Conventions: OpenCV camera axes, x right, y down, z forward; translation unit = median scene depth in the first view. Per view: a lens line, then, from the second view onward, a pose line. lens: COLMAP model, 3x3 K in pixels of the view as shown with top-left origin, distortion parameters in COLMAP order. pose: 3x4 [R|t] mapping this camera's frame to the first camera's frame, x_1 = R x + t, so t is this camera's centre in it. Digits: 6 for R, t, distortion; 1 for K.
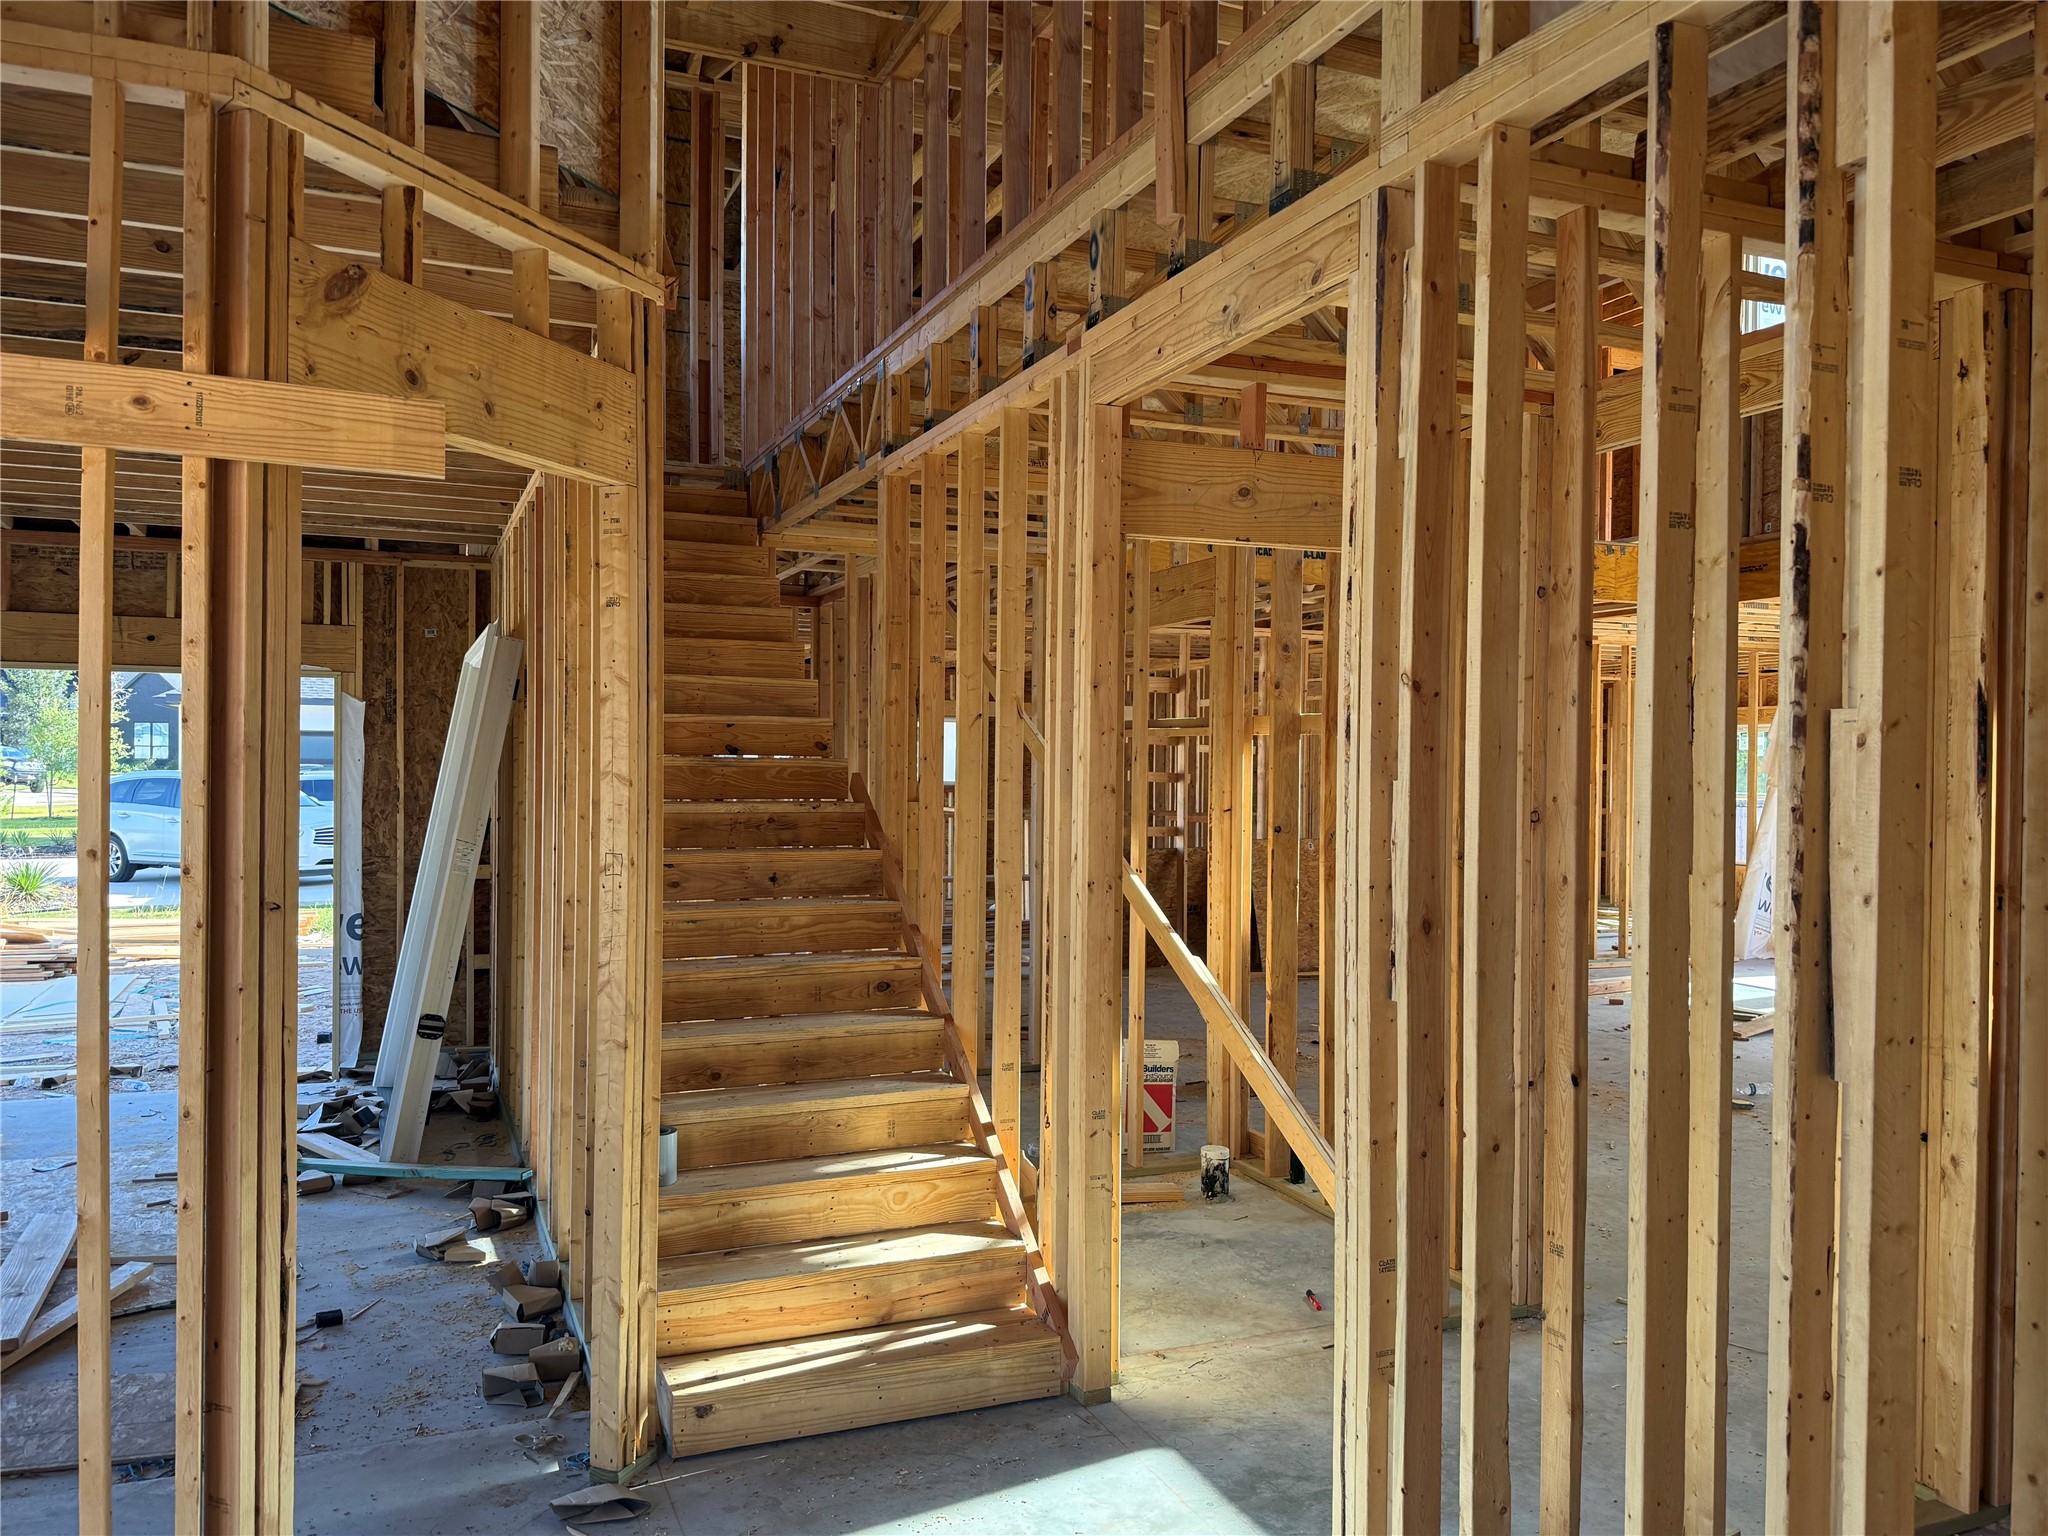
lens RADIAL K [[1496.8, 0, 1024.0], [0, 1496.8, 768.0], [0, 0, 1]] dist [0.116819, -0.243307]
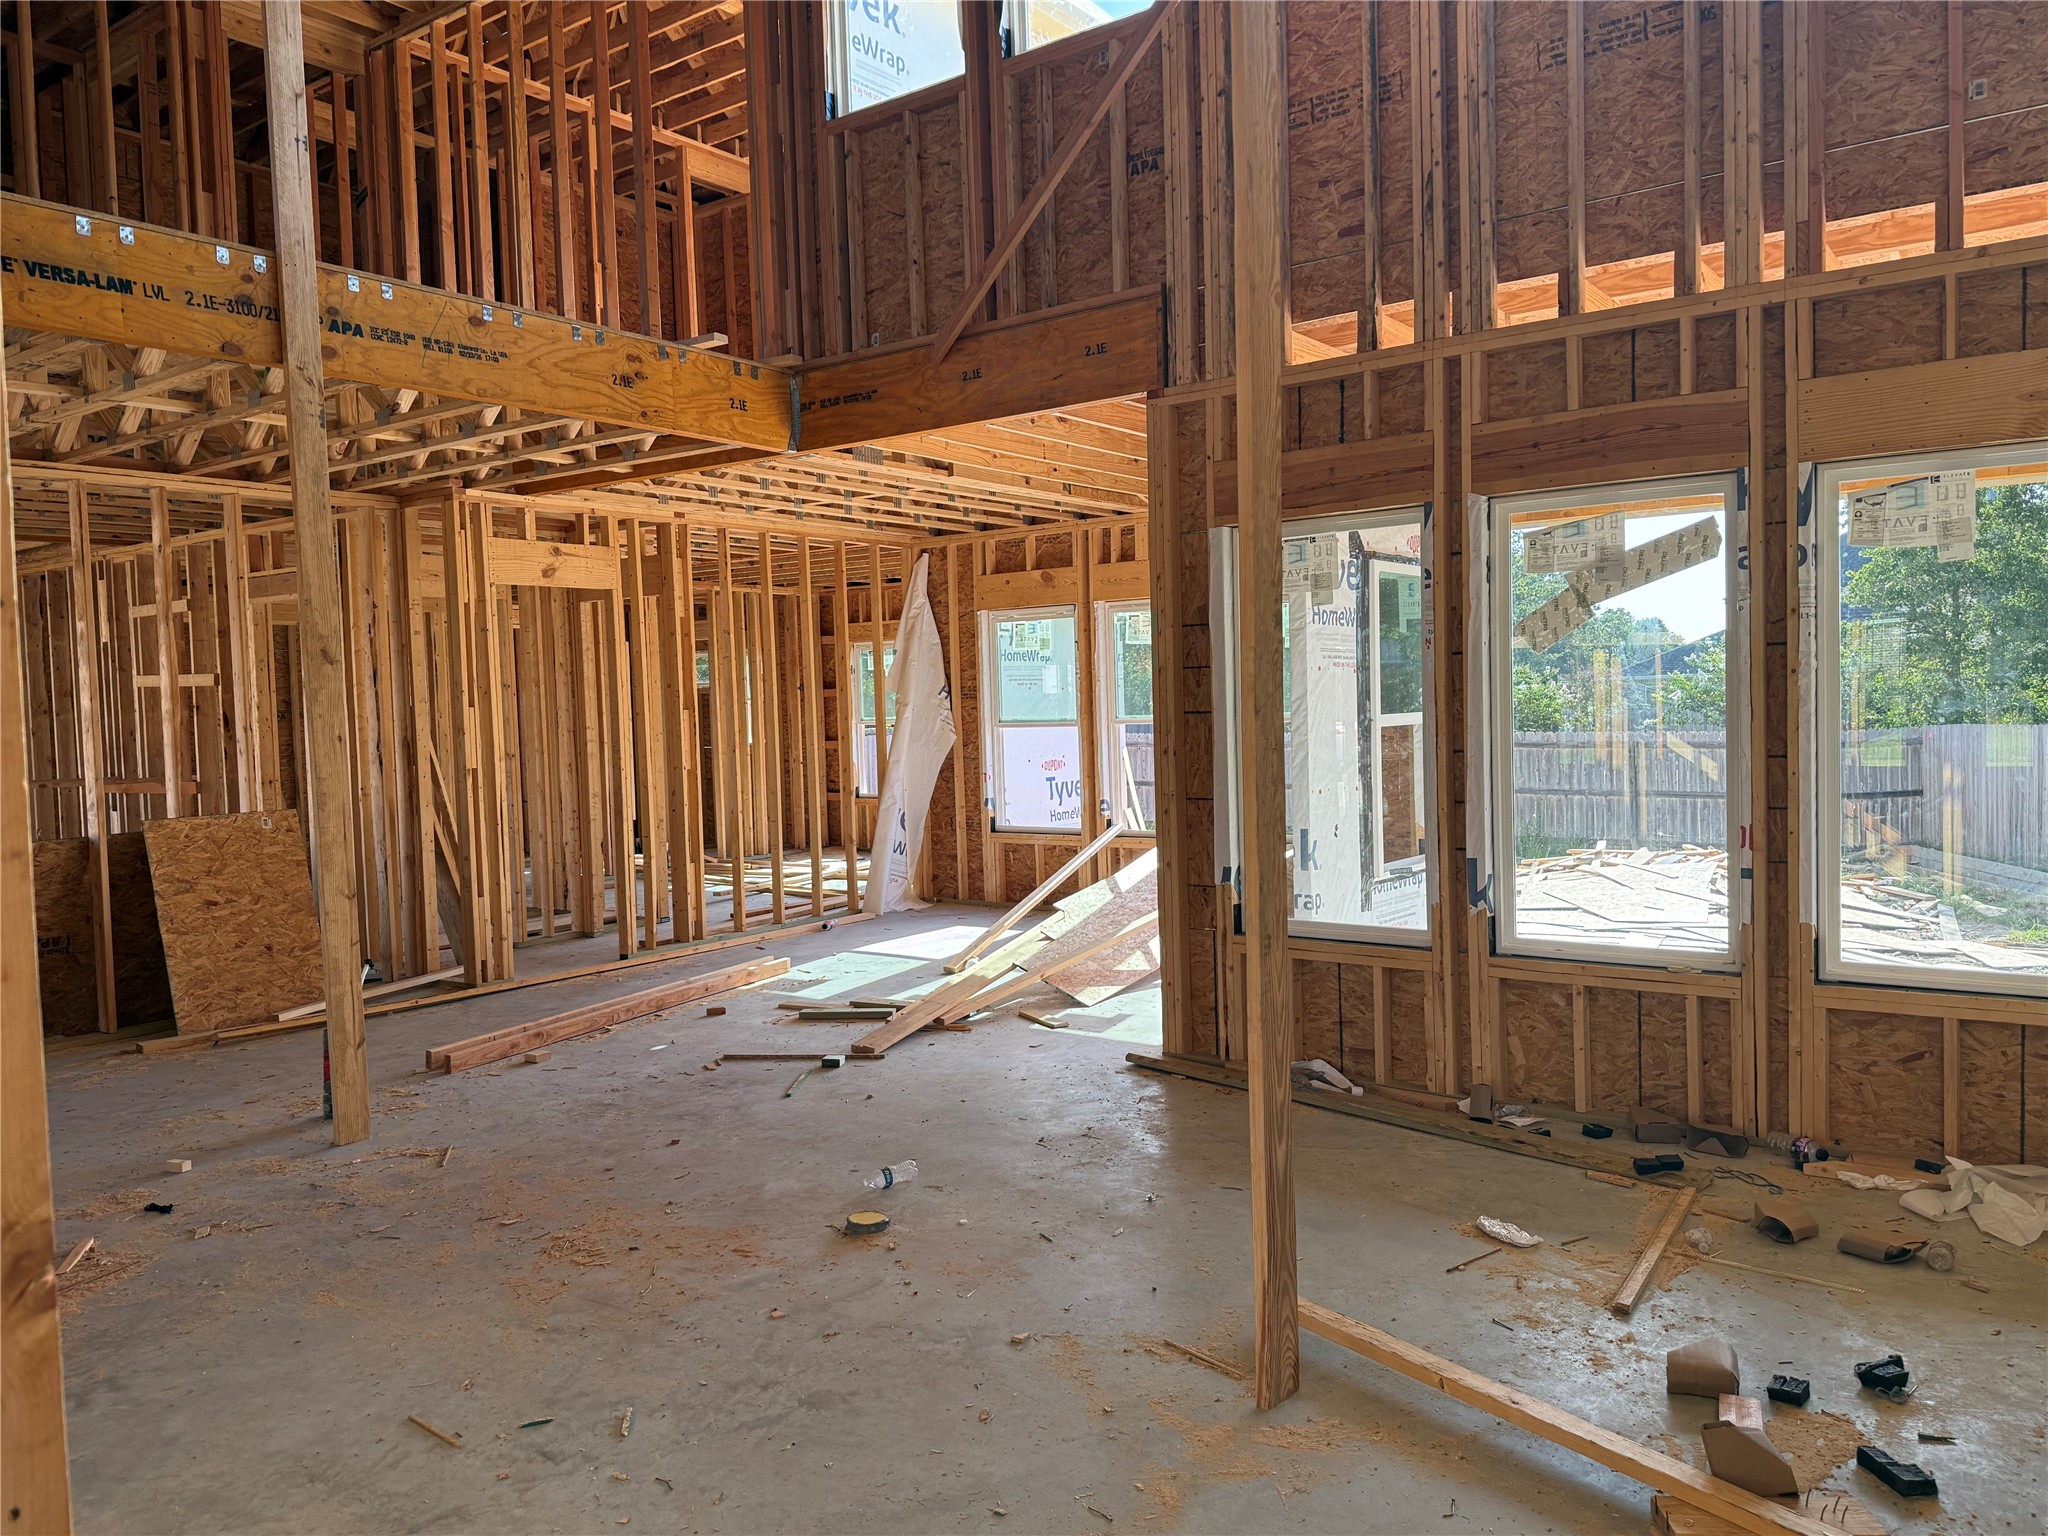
lens RADIAL K [[1496.8, 0, 1024.0], [0, 1496.8, 768.0], [0, 0, 1]] dist [0.116819, -0.243307]
pose [[0.858260, -0.060459, 0.509642, 0.146613], [0.043367, 0.998029, 0.045365, 0.013337], [-0.511380, -0.016834, 0.859190, 0.291388]]
